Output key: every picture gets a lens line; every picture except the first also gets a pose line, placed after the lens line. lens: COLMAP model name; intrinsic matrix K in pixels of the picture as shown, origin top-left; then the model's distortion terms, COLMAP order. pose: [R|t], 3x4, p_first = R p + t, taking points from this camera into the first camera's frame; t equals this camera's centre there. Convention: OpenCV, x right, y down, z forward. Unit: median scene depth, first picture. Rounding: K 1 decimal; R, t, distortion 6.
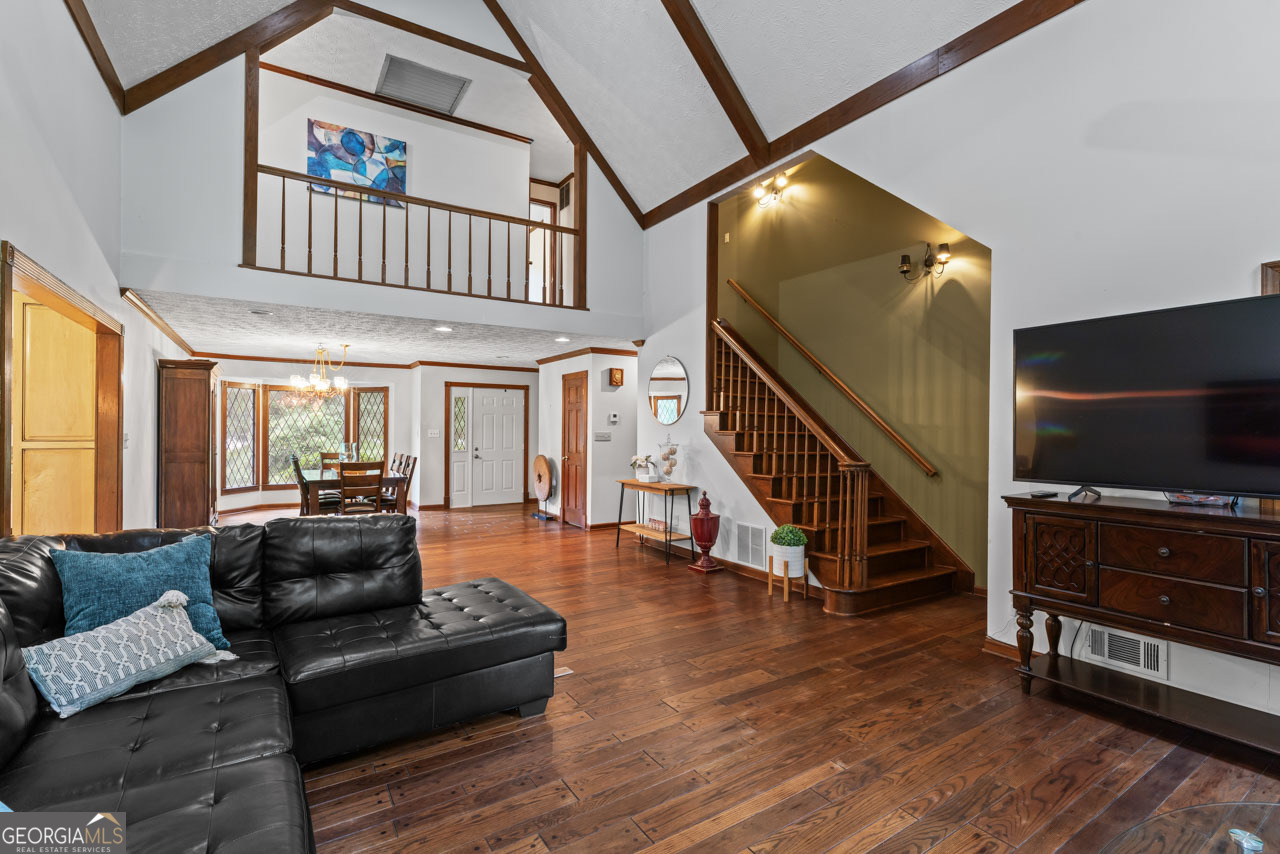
lens RADIAL K [[574.4, 0, 630.2], [0, 574.4, 420.5], [0, 0, 1]] dist [-0.004604, -0.000513]
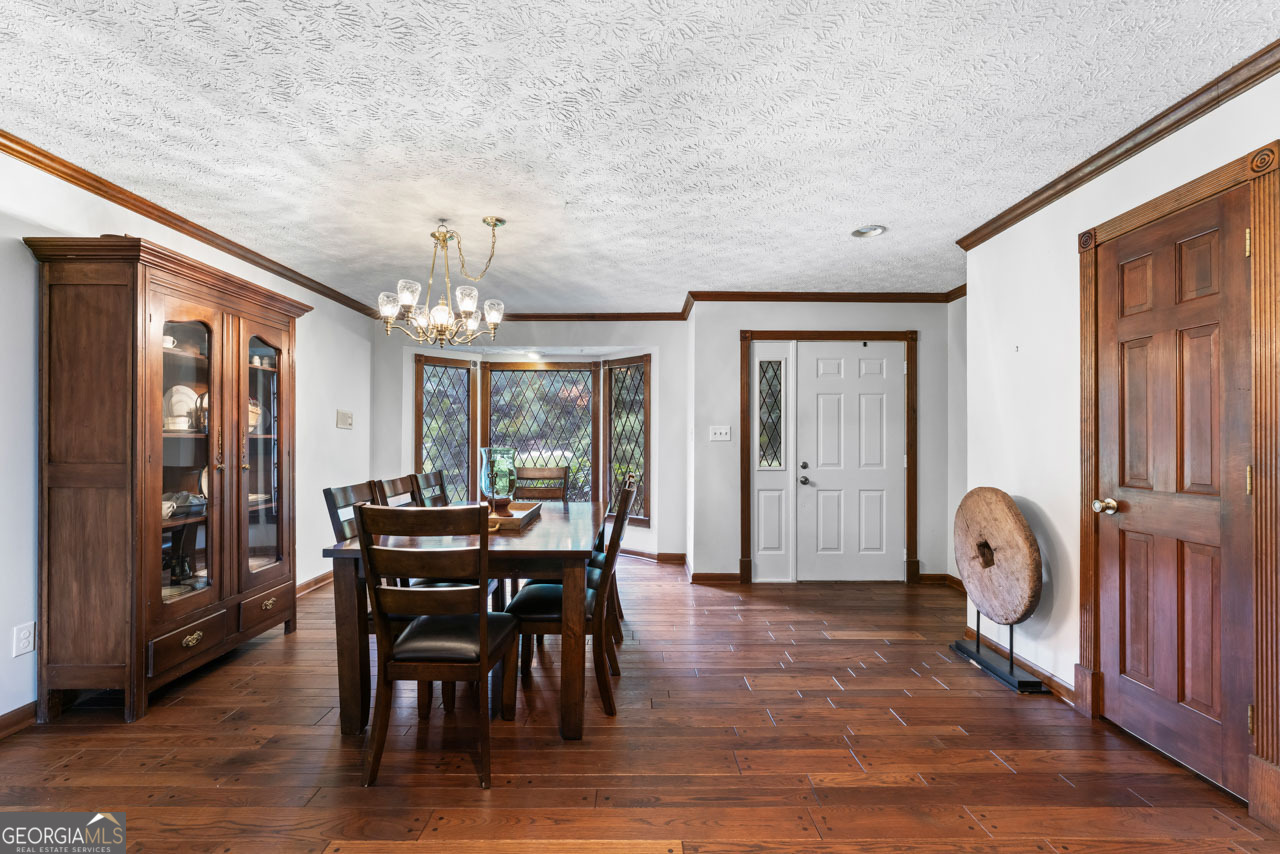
lens RADIAL K [[554.6, 0, 639.8], [0, 554.6, 434.3], [0, 0, 1]] dist [-0.001468, -0.000014]
pose [[0.851689, -0.006177, -0.524012, -0.147376], [0.006688, 0.999977, -0.000917, 0.023813], [0.524005, -0.002724, 0.851711, 0.552924]]
